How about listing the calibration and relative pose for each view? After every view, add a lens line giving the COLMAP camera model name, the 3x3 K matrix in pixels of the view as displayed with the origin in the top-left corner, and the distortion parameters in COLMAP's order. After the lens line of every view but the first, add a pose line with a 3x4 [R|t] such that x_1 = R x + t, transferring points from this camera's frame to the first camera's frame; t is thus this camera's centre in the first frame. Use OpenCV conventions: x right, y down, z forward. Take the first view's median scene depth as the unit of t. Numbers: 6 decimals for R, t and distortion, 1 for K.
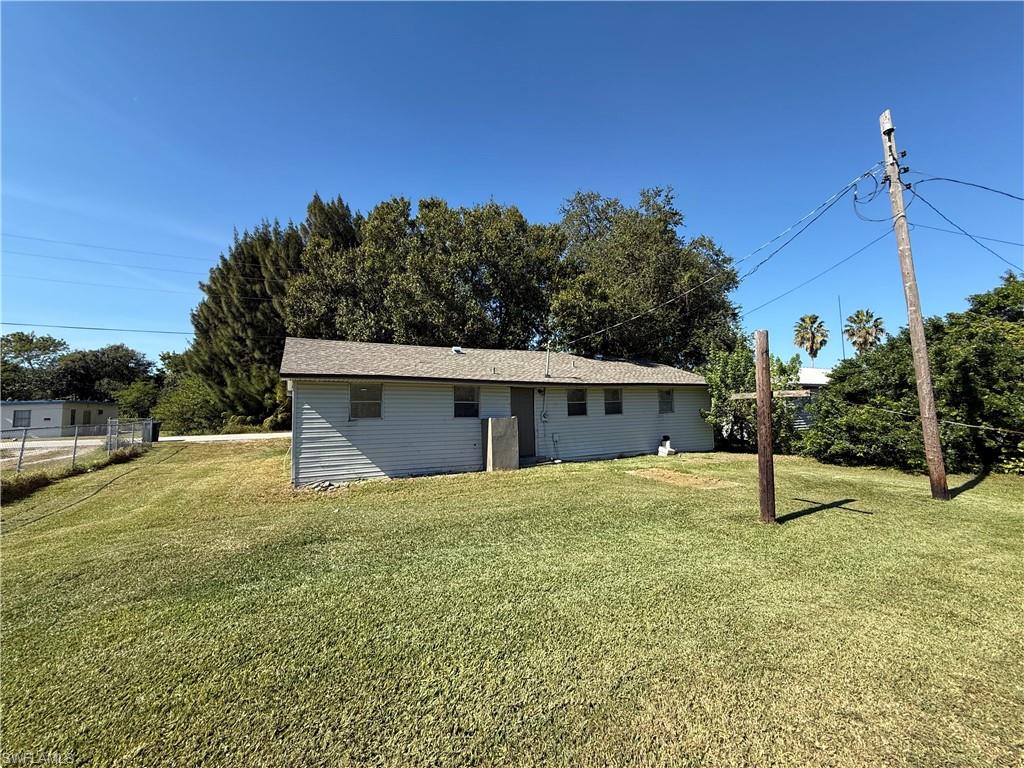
lens RADIAL K [[407.4, 0, 513.3], [0, 407.4, 381.4], [0, 0, 1]] dist [0.000142, 0.000558]
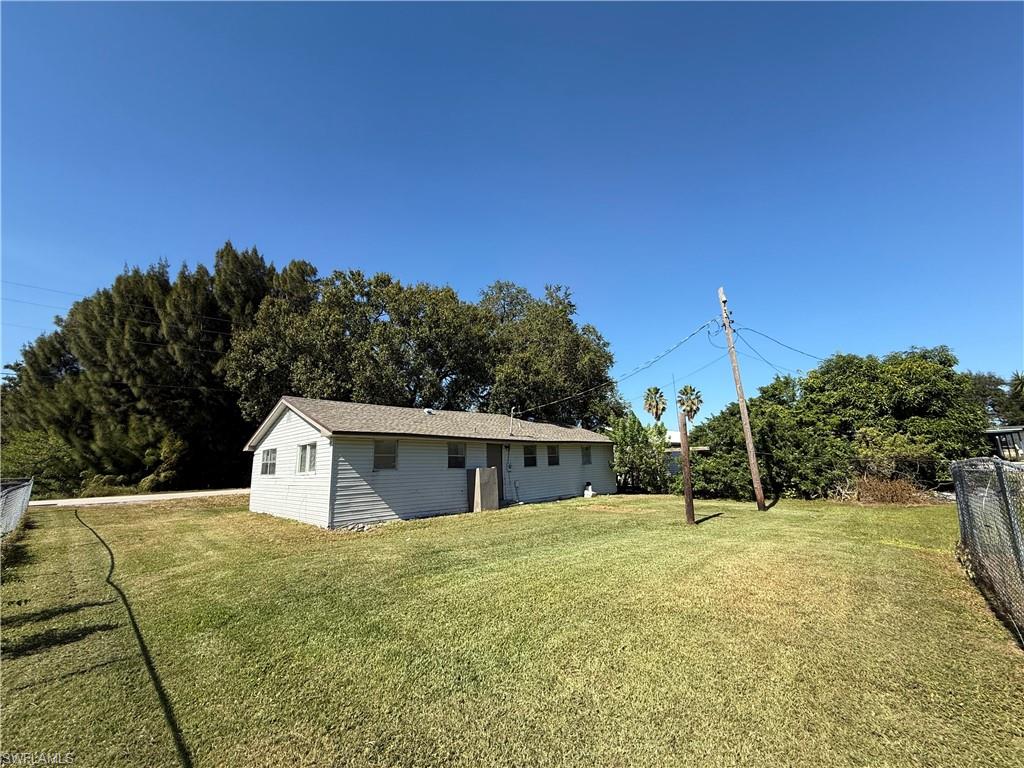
lens RADIAL K [[407.4, 0, 511.9], [0, 407.4, 381.3], [0, 0, 1]] dist [0.000142, 0.000558]
pose [[0.950791, 0.053056, 0.305255, -0.225077], [-0.010744, 0.990283, -0.138655, -0.001757], [-0.309645, 0.128552, 0.942122, -0.160541]]
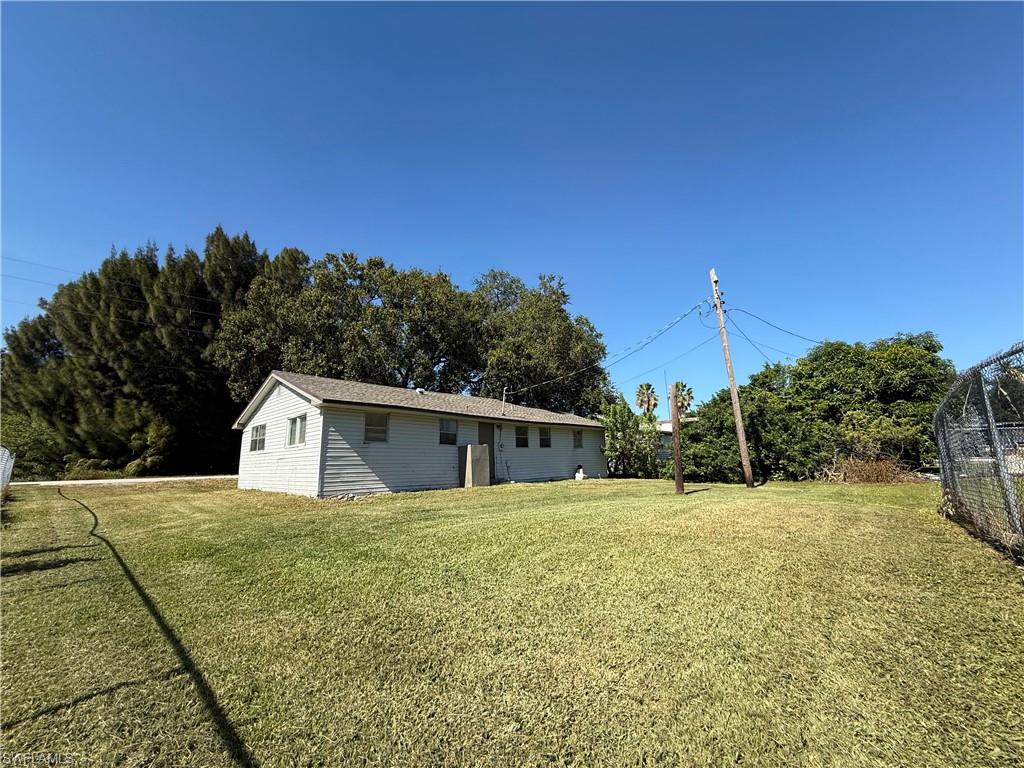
lens RADIAL K [[407.4, 0, 511.8], [0, 407.4, 381.3], [0, 0, 1]] dist [0.000142, 0.000558]
pose [[0.944814, 0.062229, 0.321642, -0.221559], [-0.018437, 0.990338, -0.137444, 0.041883], [-0.327088, 0.123929, 0.936833, -0.155559]]
